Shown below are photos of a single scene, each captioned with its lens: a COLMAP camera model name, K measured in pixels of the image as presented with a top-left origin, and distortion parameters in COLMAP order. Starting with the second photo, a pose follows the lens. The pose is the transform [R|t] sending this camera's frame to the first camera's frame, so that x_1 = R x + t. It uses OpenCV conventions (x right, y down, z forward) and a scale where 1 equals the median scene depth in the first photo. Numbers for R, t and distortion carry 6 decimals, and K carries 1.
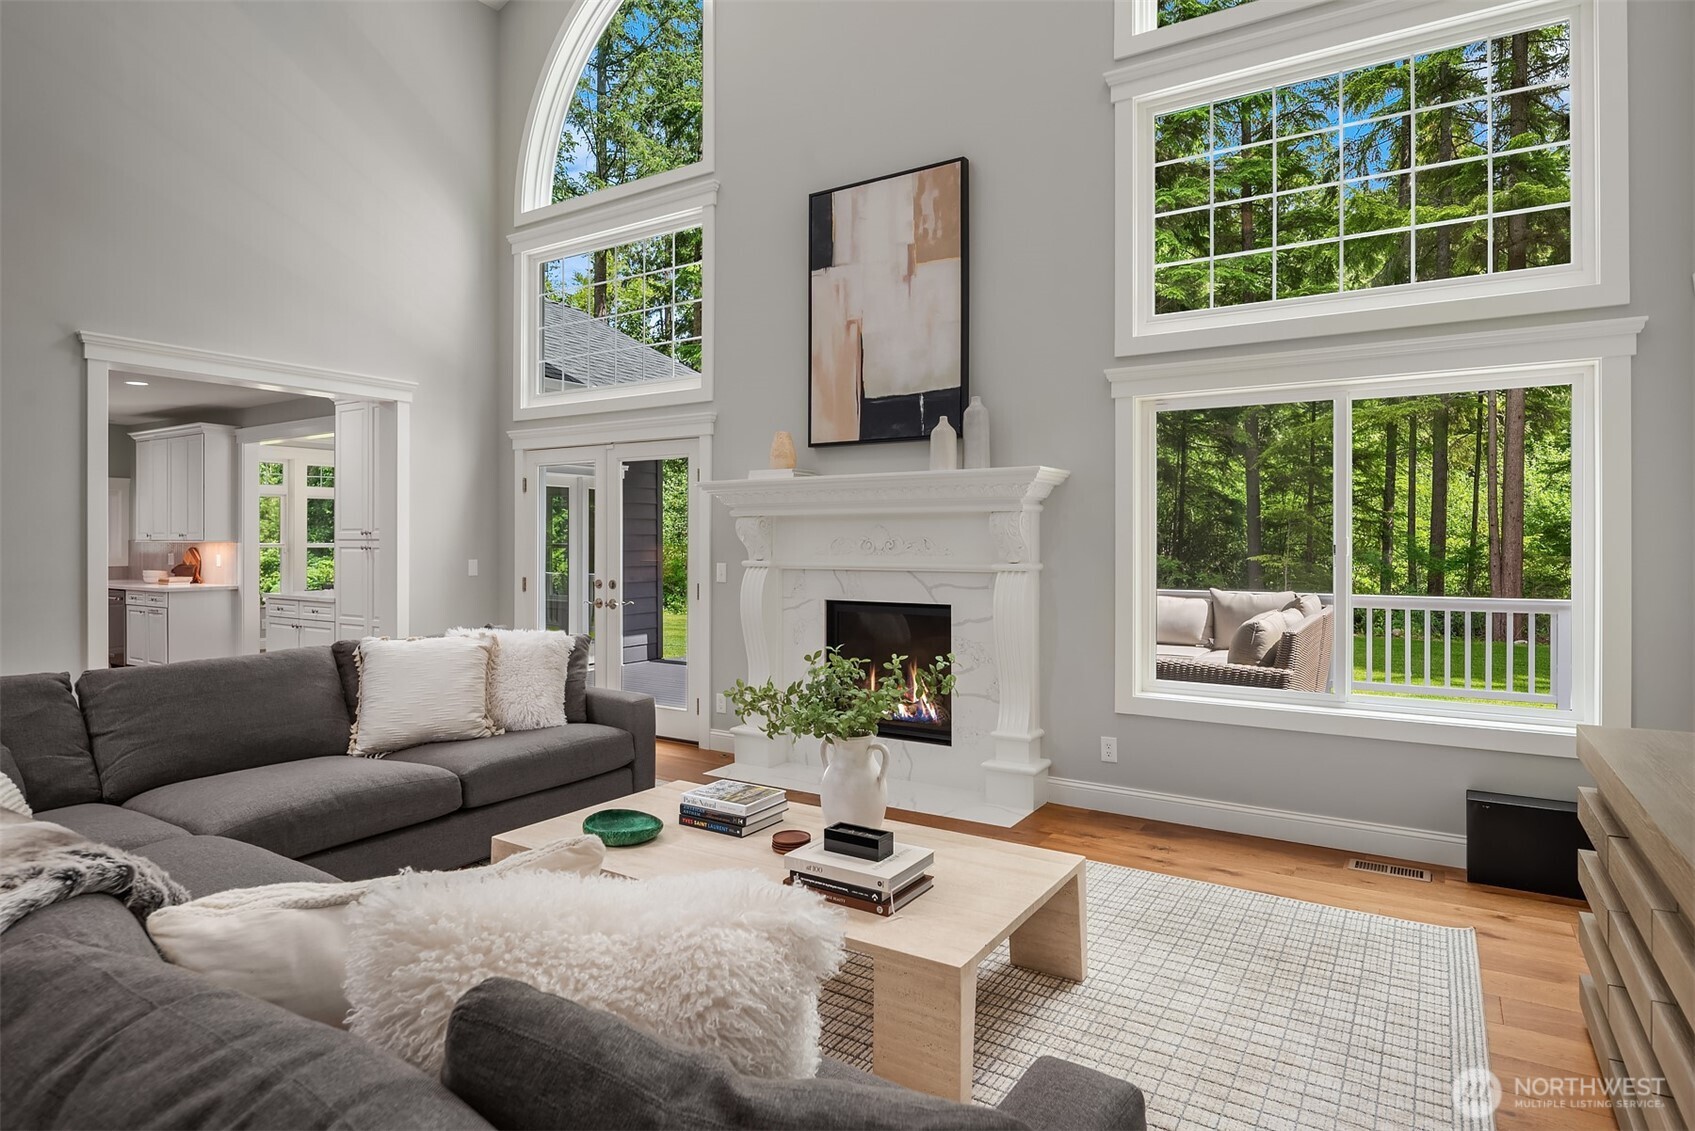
lens RADIAL K [[924.3, 0, 844.9], [0, 924.3, 556.3], [0, 0, 1]] dist [-0.002765, -0.000672]
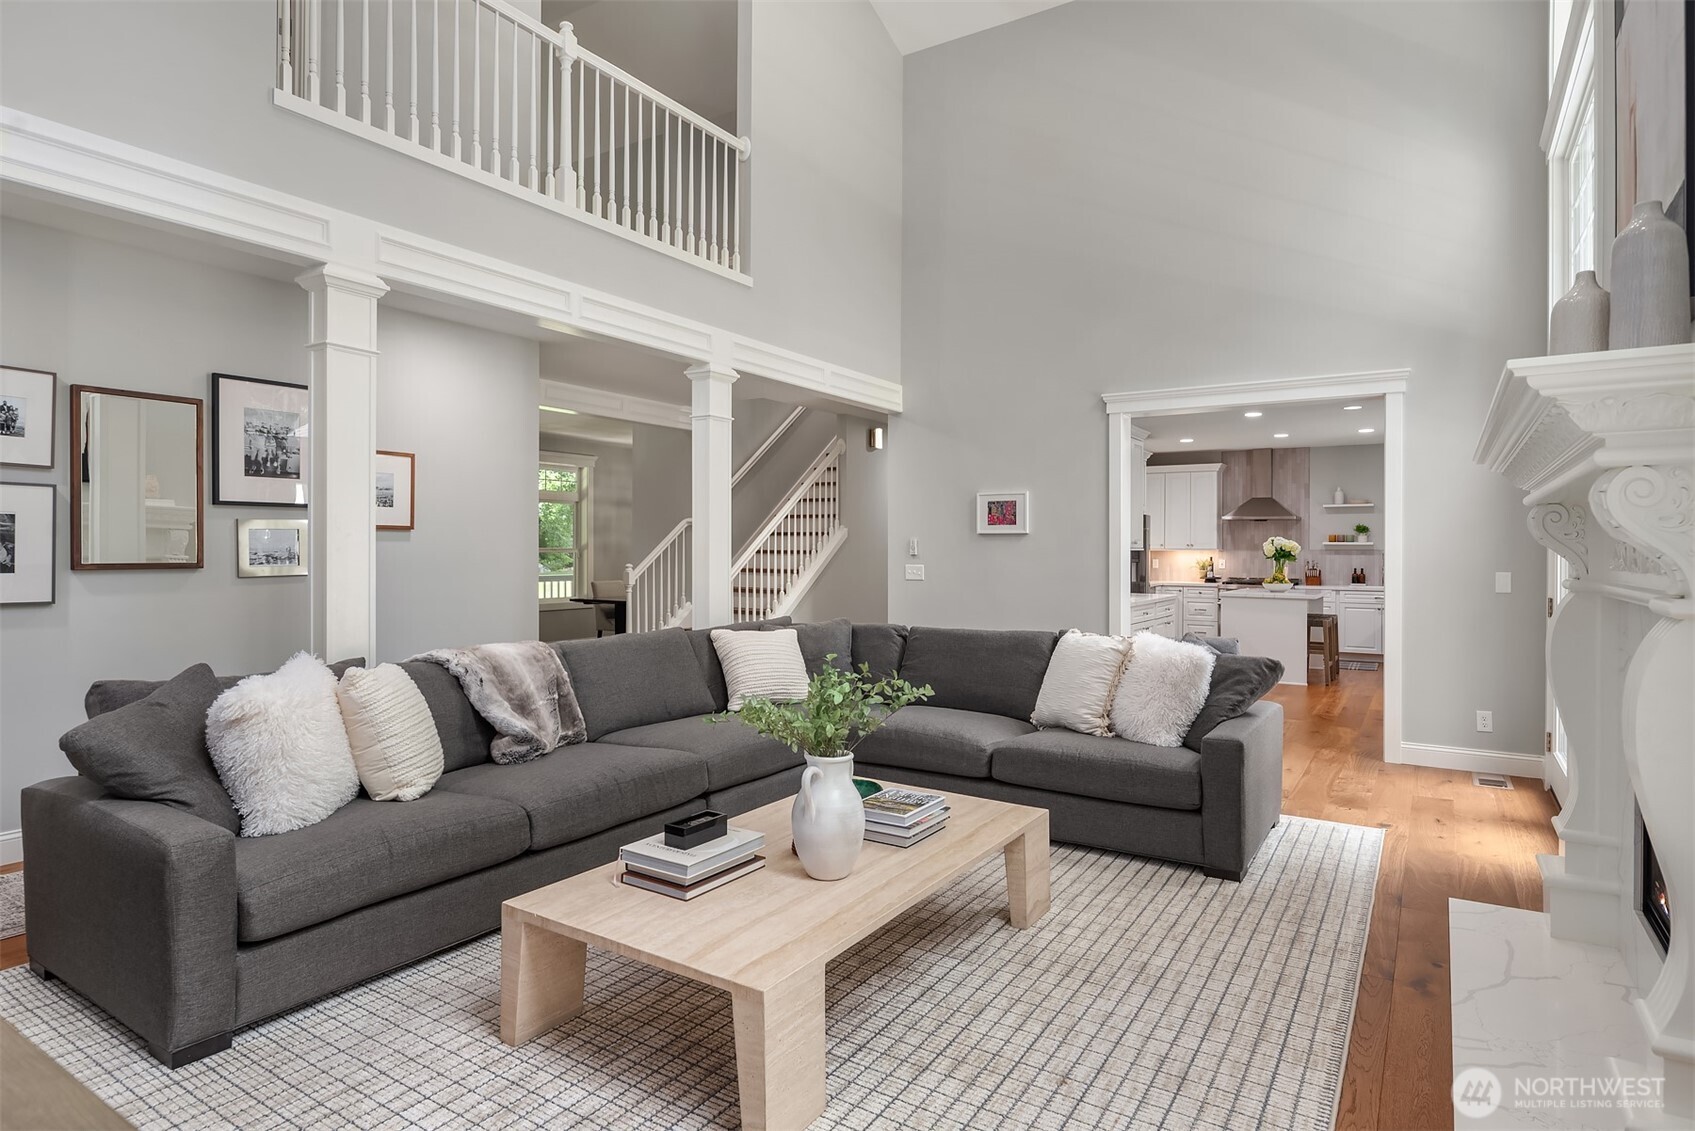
lens RADIAL K [[924.3, 0, 844.9], [0, 924.3, 556.3], [0, 0, 1]] dist [-0.002765, -0.000672]
pose [[0.001629, 0.003597, -0.999992, 0.414923], [-0.022396, 0.999743, 0.003560, -0.000065], [0.999748, 0.022390, 0.001709, 0.469629]]
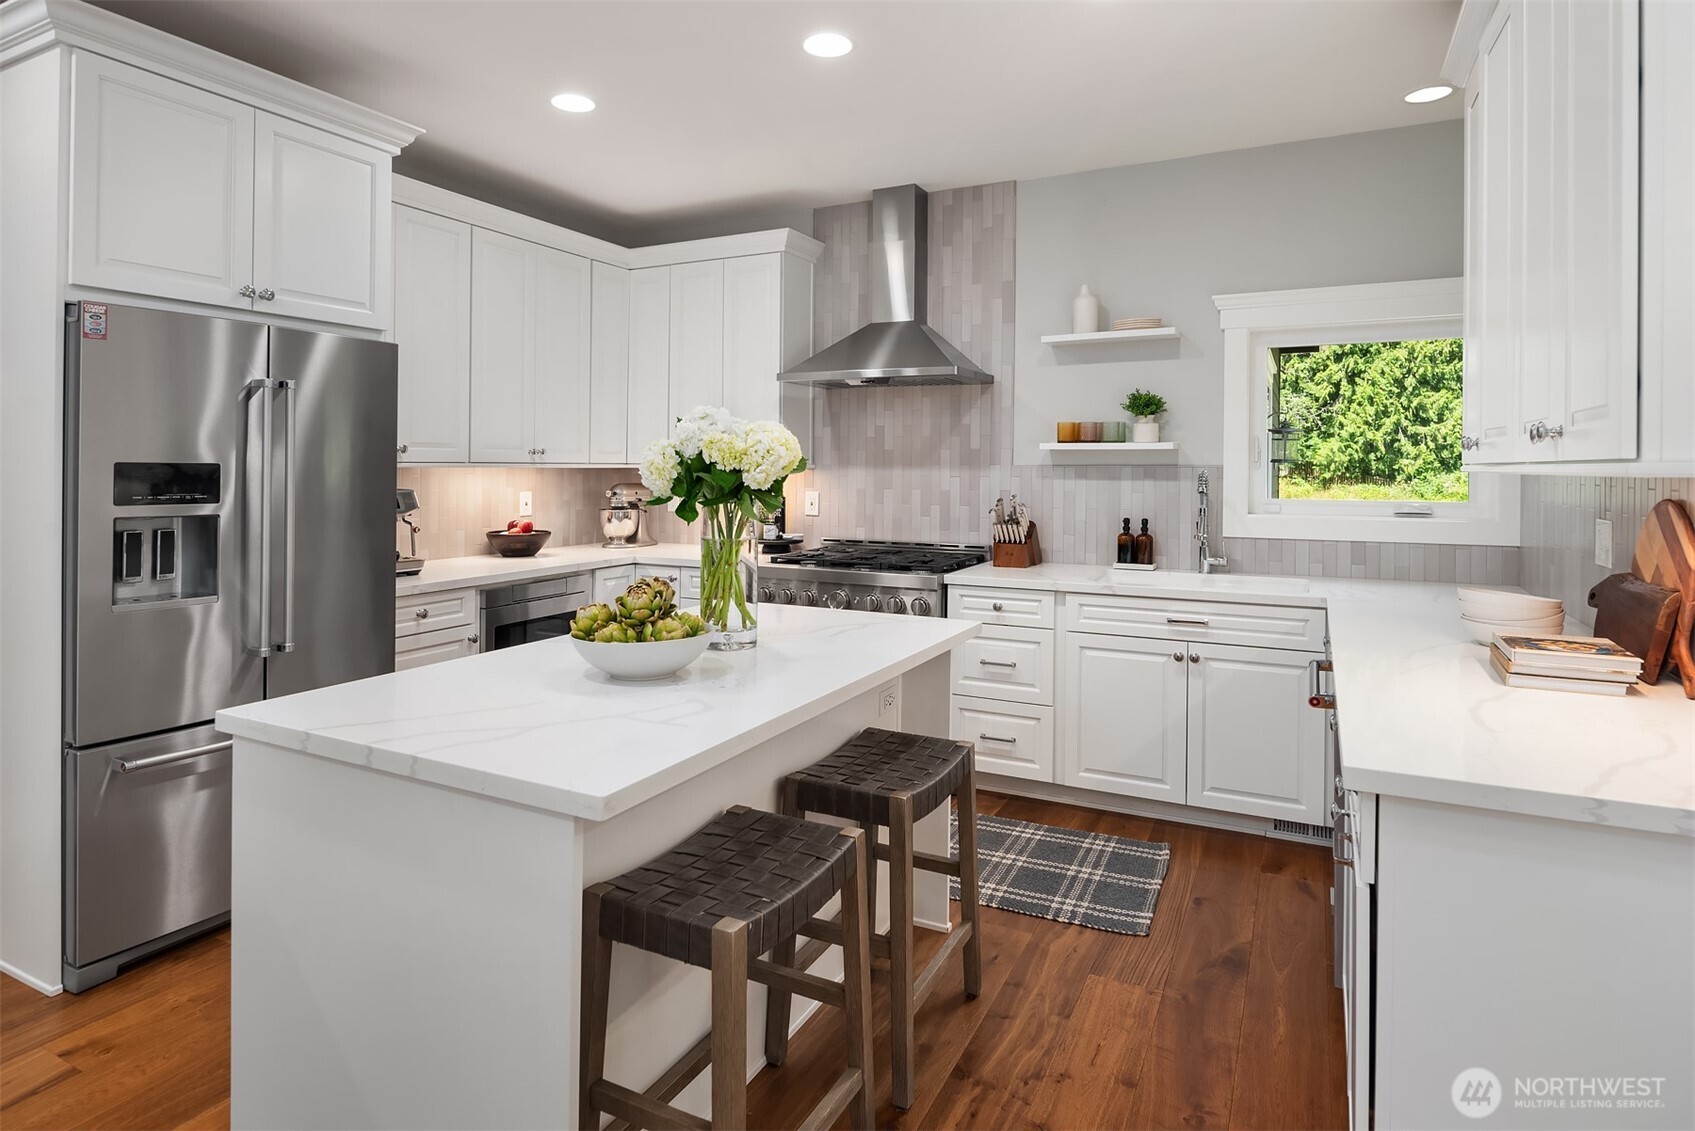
lens RADIAL K [[899.3, 0, 844.1], [0, 899.3, 490.9], [0, 0, 1]] dist [-0.003454, -0.001168]
pose [[0.088675, 0.022919, -0.995797, -0.806038], [-0.019888, 0.999577, 0.021235, -0.020283], [0.995862, 0.017922, 0.089093, 1.229013]]
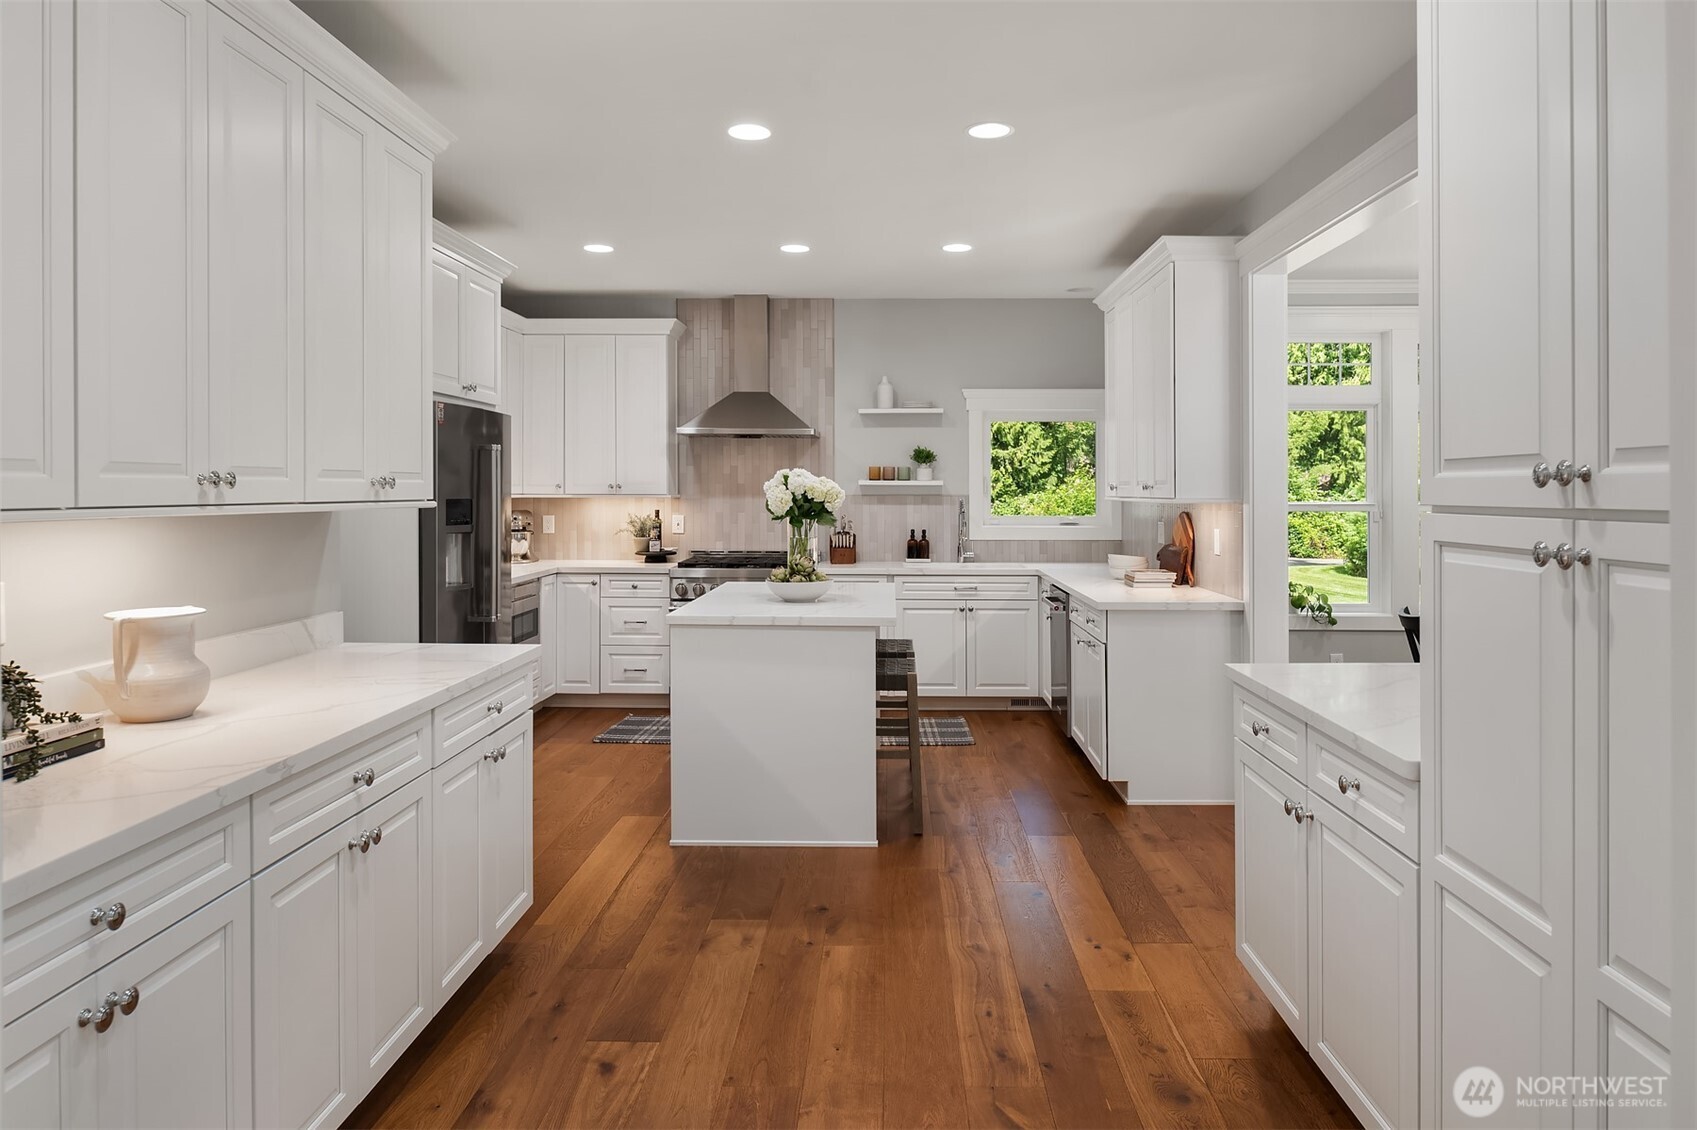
lens RADIAL K [[1111.5, 0, 852.9], [0, 1111.5, 497.0], [0, 0, 1]] dist [0.004164, 0.000153]
pose [[0.513519, 0.002911, -0.858074, -0.432339], [-0.015469, 0.999863, -0.005866, -0.018930], [0.857939, 0.016286, 0.513493, 0.824755]]
